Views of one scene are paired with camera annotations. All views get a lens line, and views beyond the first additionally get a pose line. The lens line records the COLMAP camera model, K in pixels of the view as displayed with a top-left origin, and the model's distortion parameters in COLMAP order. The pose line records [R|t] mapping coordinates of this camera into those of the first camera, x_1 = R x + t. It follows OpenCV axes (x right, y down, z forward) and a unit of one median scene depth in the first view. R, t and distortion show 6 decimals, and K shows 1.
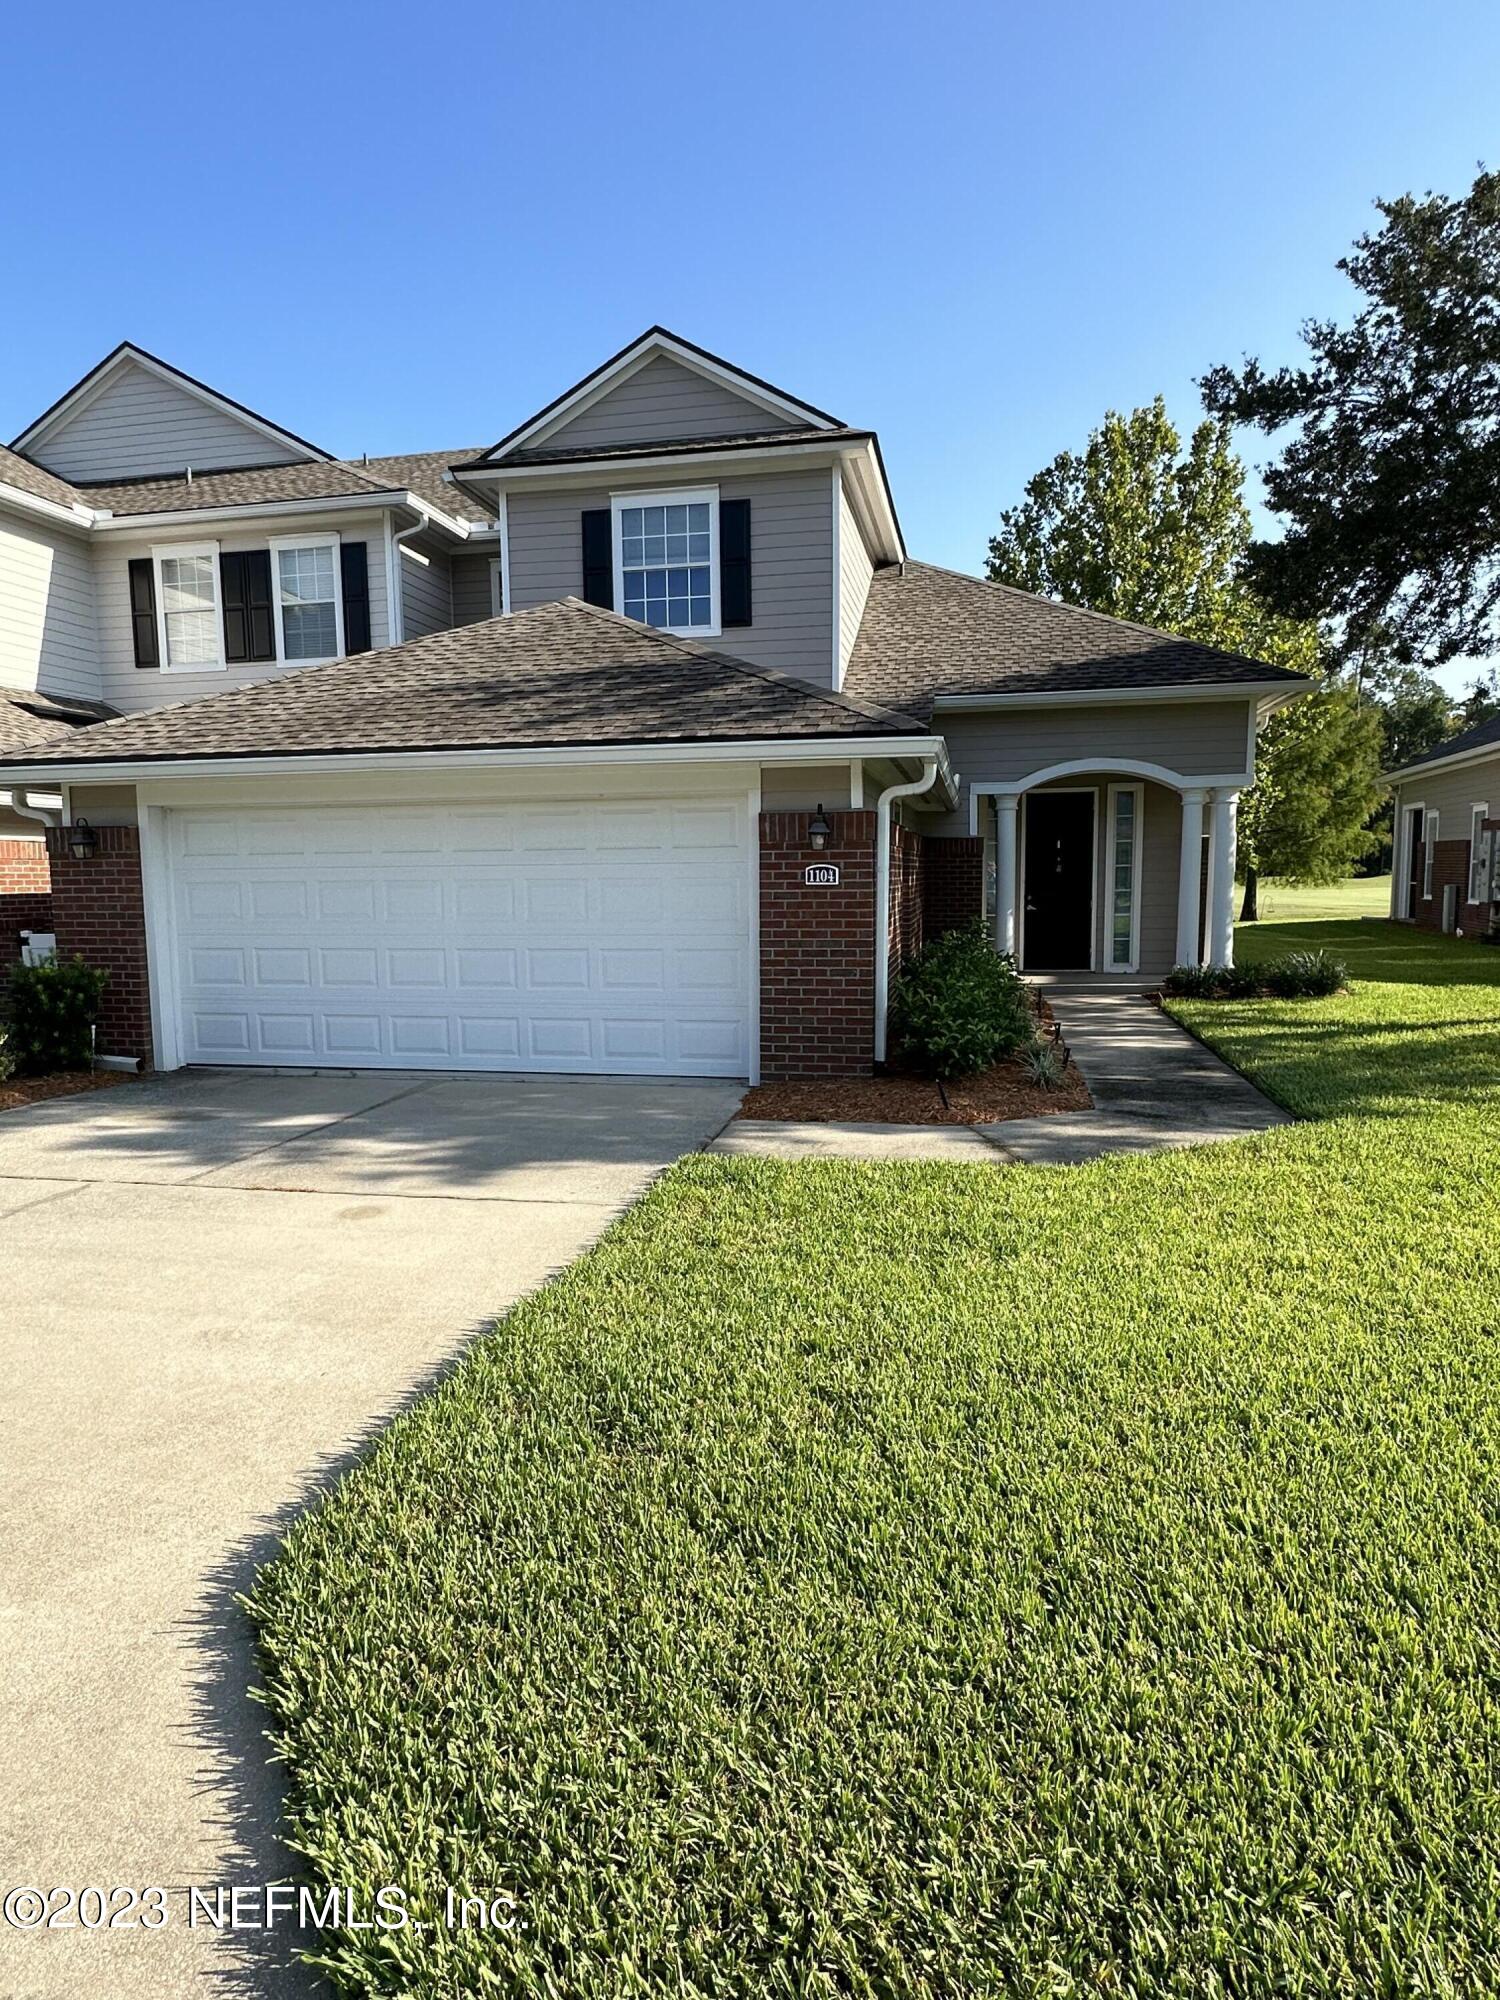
lens RADIAL K [[1162.7, 0, 750.0], [0, 1162.7, 1000.0], [0, 0, 1]] dist [-0.001729, -0.000244]
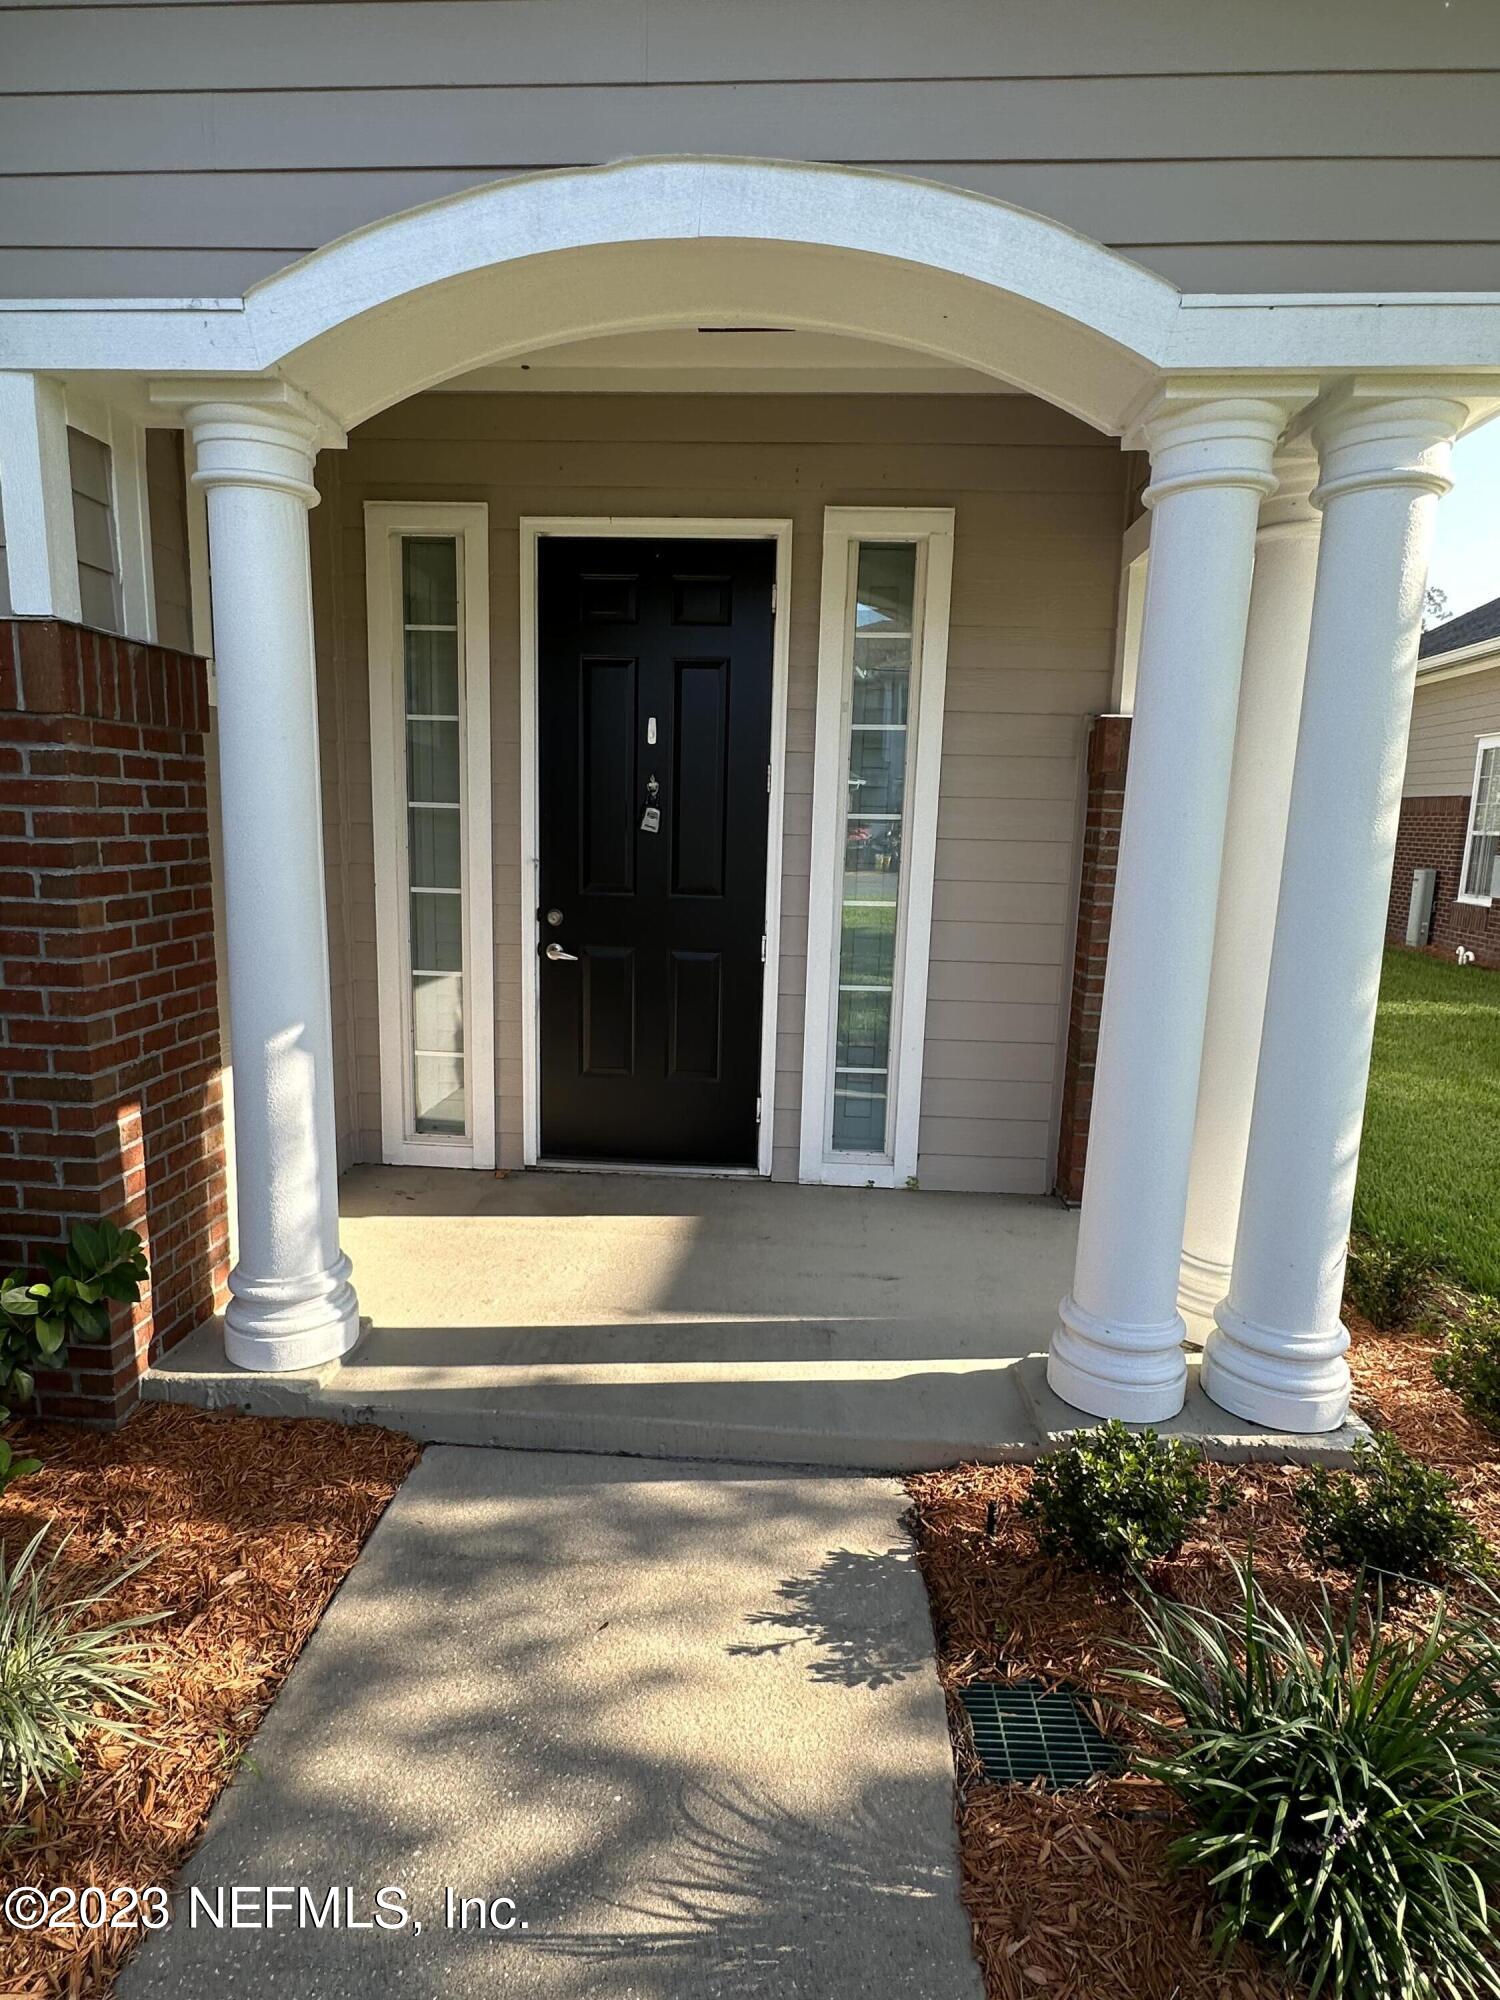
lens RADIAL K [[1054.1, 0, 750.0], [0, 1054.1, 1000.0], [0, 0, 1]] dist [0.001468, 0.000138]
pose [[0.989925, 0.009536, 0.141270, 0.252604], [-0.018049, 0.998089, 0.059101, -0.084591], [-0.140436, -0.061055, 0.988205, 0.738694]]
